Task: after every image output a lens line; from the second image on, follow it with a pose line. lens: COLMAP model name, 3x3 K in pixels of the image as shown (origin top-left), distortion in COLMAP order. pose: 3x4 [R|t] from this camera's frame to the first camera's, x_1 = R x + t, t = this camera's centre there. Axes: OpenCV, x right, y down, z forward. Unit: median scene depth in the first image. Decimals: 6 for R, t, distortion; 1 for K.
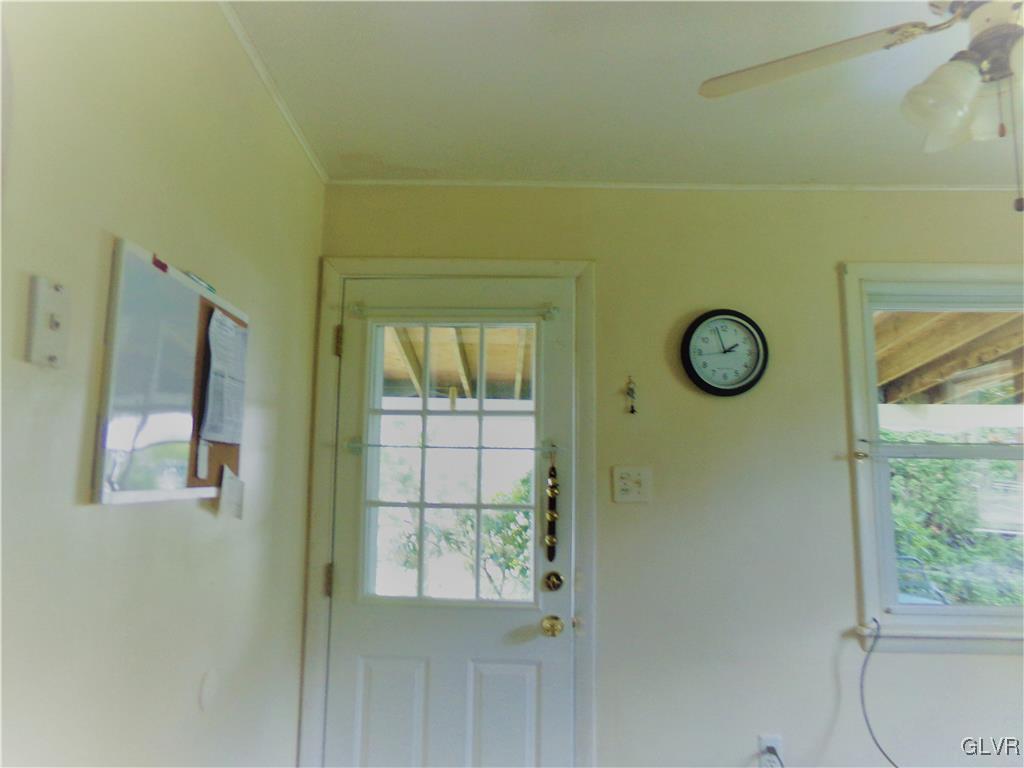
lens RADIAL K [[696.6, 0, 507.4], [0, 696.6, 385.9], [0, 0, 1]] dist [-0.025053, 0.040110]
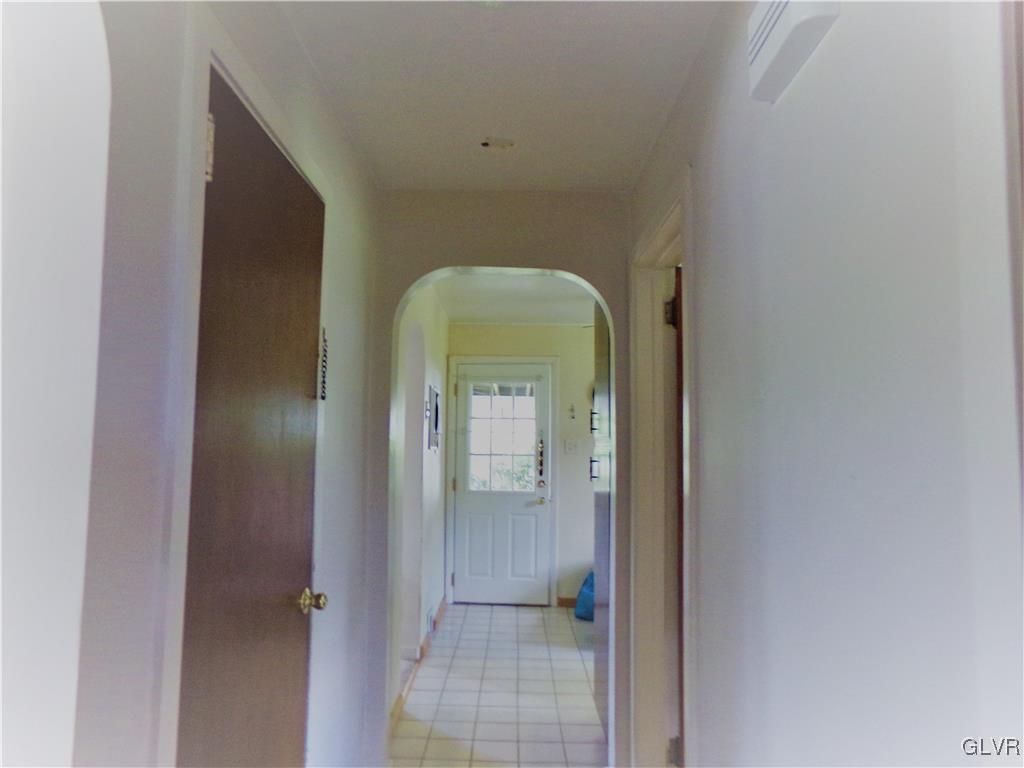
lens RADIAL K [[696.6, 0, 513.9], [0, 696.6, 383.7], [0, 0, 1]] dist [-0.025053, 0.040110]
pose [[0.999972, -0.004178, -0.006206, -0.020139], [0.004391, 0.999388, 0.034711, -0.176562], [0.006057, -0.034737, 0.999378, -1.536807]]
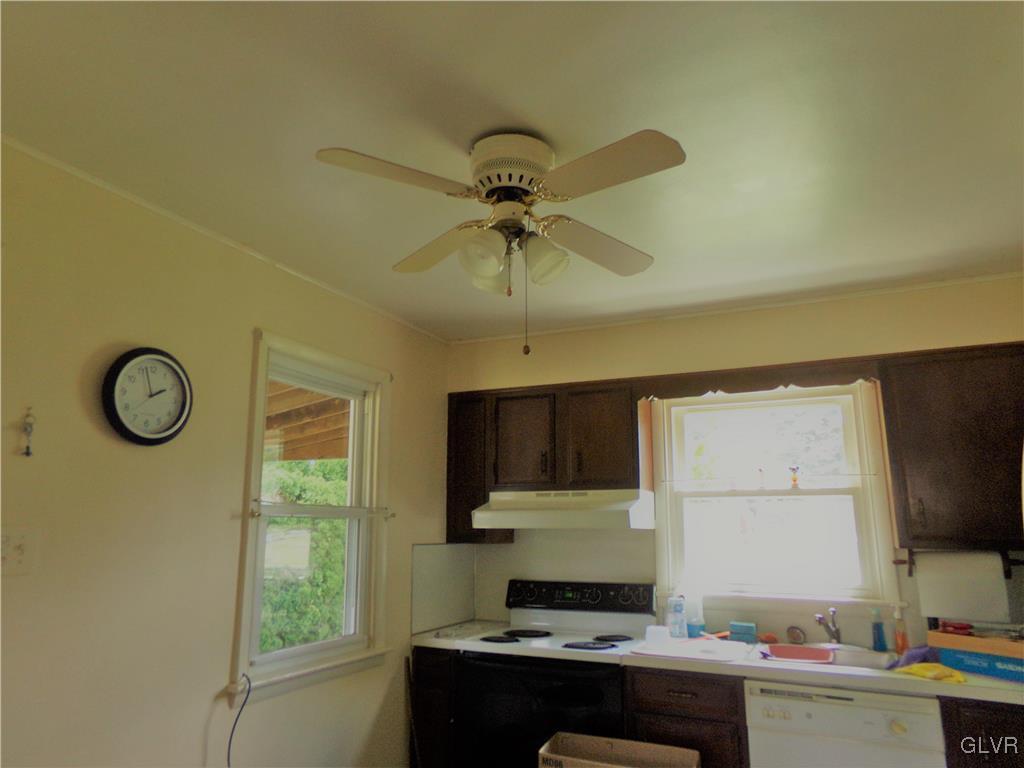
lens RADIAL K [[696.6, 0, 510.7], [0, 696.6, 380.9], [0, 0, 1]] dist [-0.025053, 0.040110]
pose [[0.451487, 0.173388, 0.875269, -0.263600], [-0.109086, 0.984306, -0.138719, 0.005795], [-0.885584, -0.032850, 0.463316, 0.176417]]
